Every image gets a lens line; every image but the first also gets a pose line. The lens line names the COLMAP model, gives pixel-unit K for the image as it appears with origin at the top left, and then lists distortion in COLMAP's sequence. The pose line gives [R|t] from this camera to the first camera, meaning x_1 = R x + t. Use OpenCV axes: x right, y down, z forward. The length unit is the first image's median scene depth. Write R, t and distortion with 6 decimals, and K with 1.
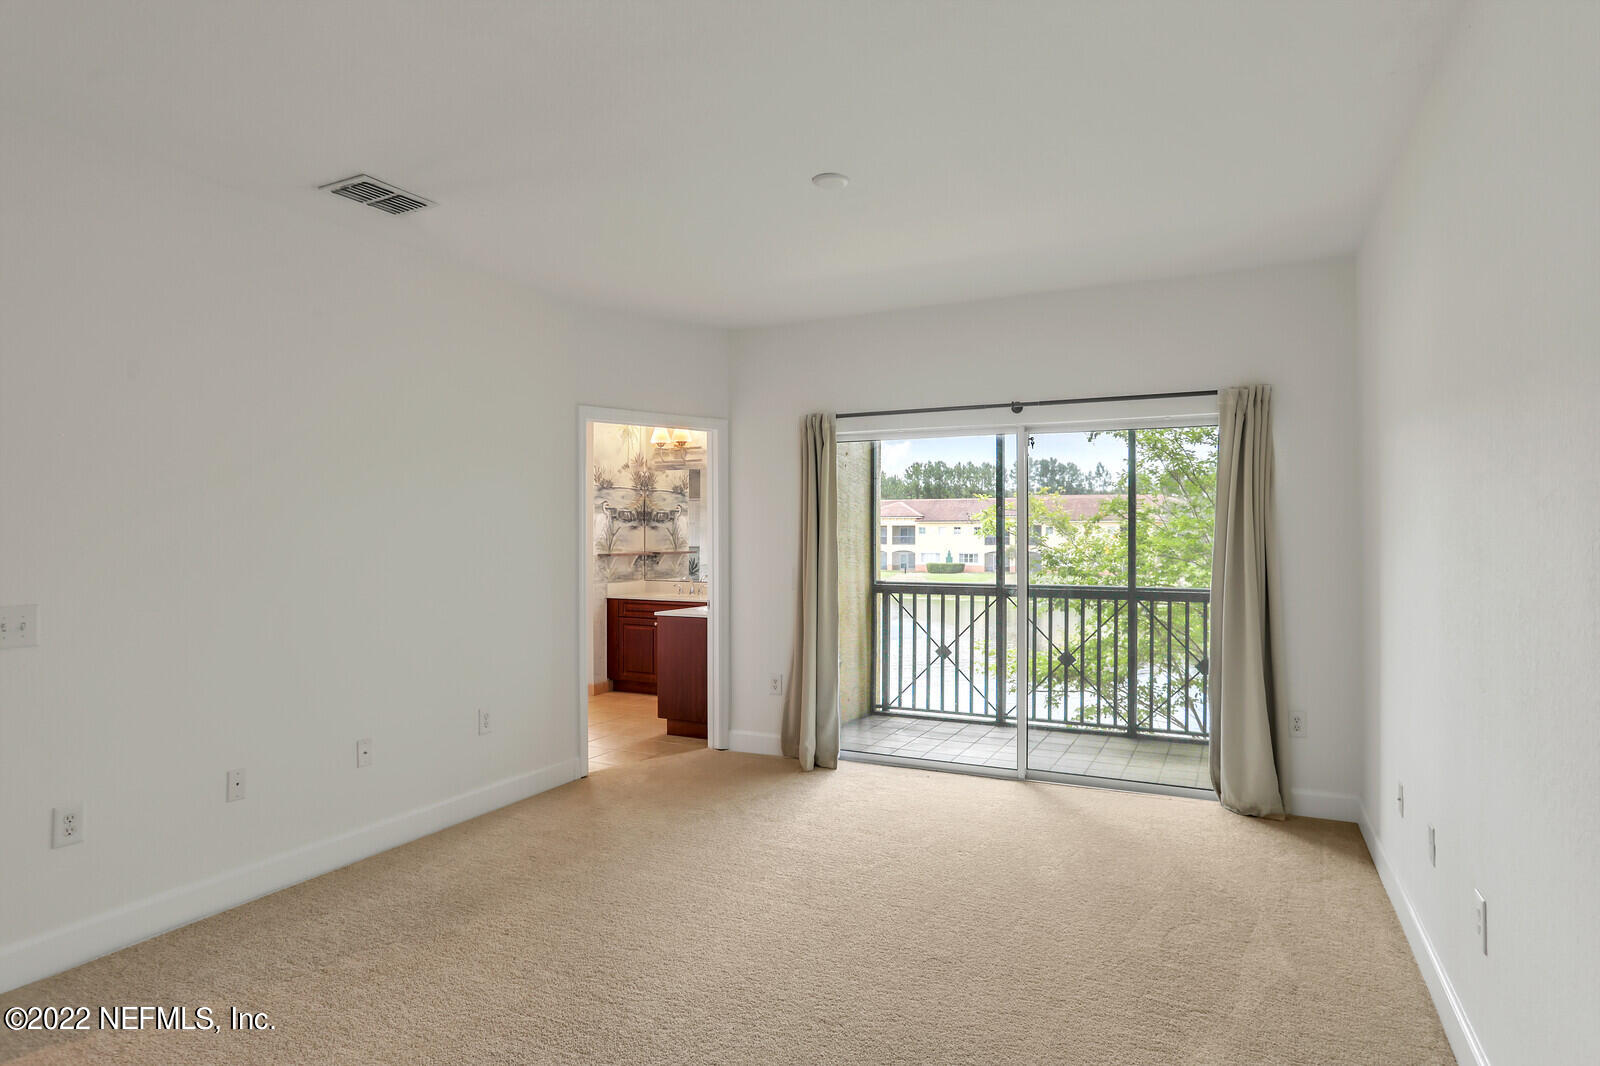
lens RADIAL K [[790.4, 0, 762.6], [0, 790.4, 525.7], [0, 0, 1]] dist [-0.001523, 0.033812]
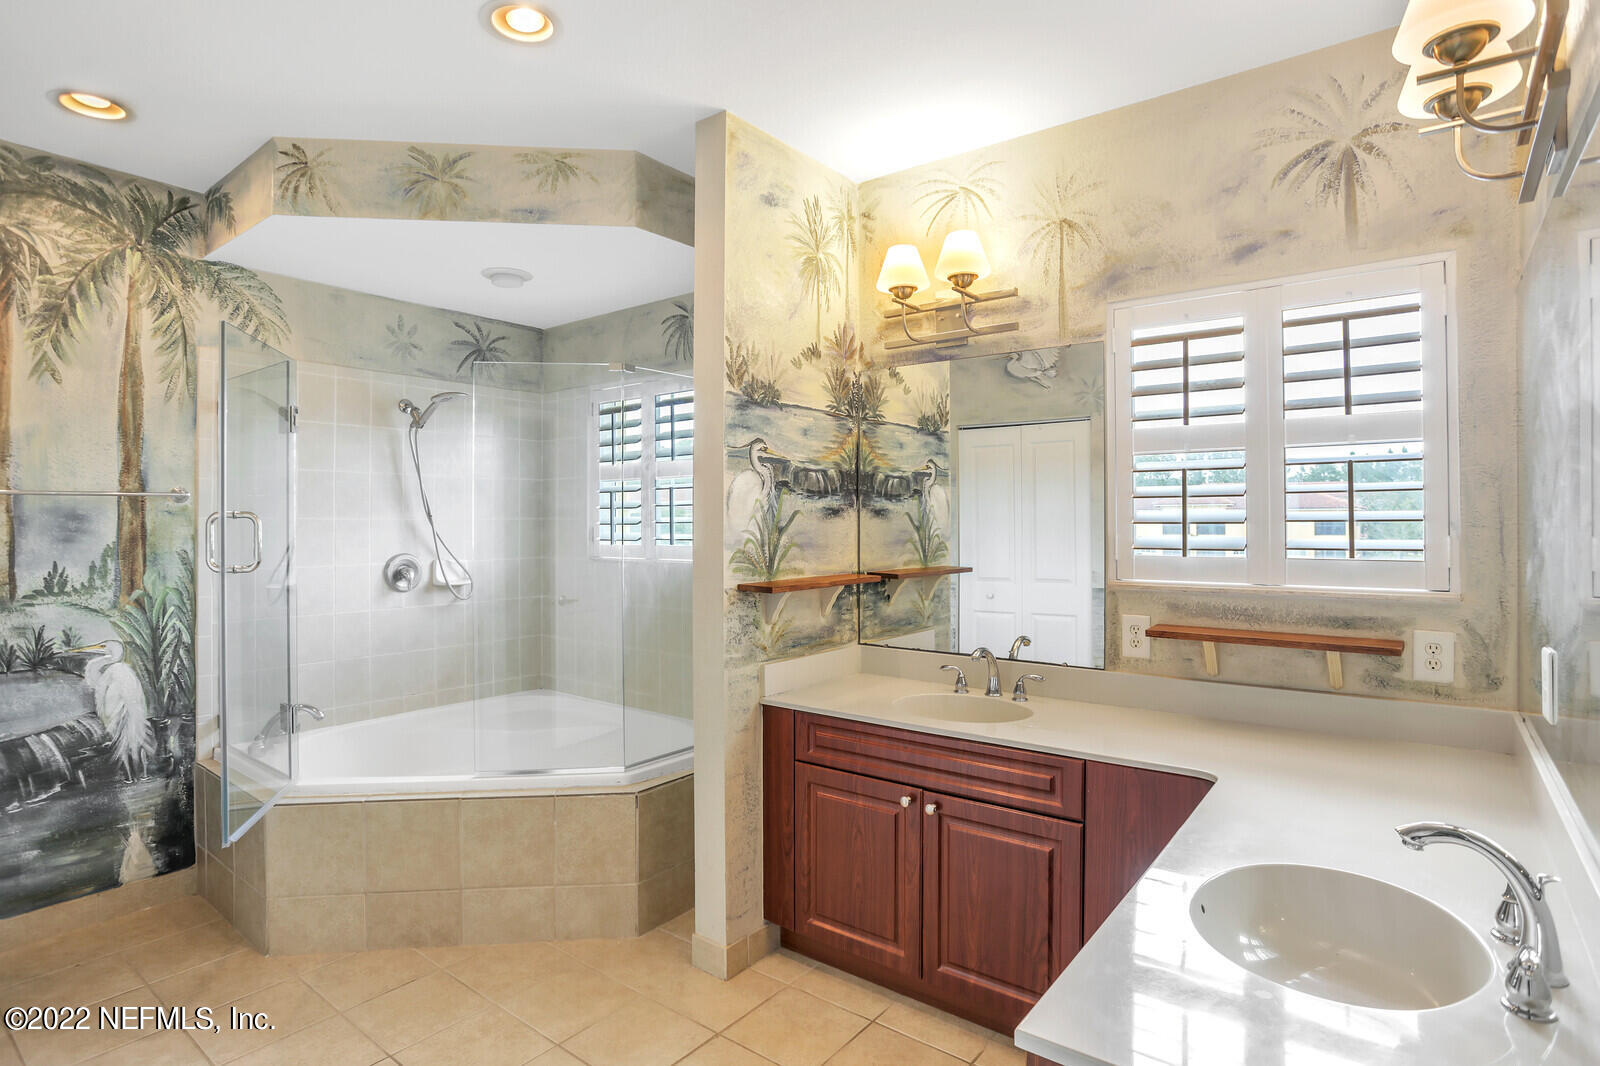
lens RADIAL K [[790.4, 0, 762.6], [0, 790.4, 525.7], [0, 0, 1]] dist [-0.001523, 0.033812]
pose [[0.975517, -0.000335, -0.219924, -0.110936], [0.003175, 0.999916, 0.012562, 0.004303], [0.219902, -0.012952, 0.975436, 0.612308]]
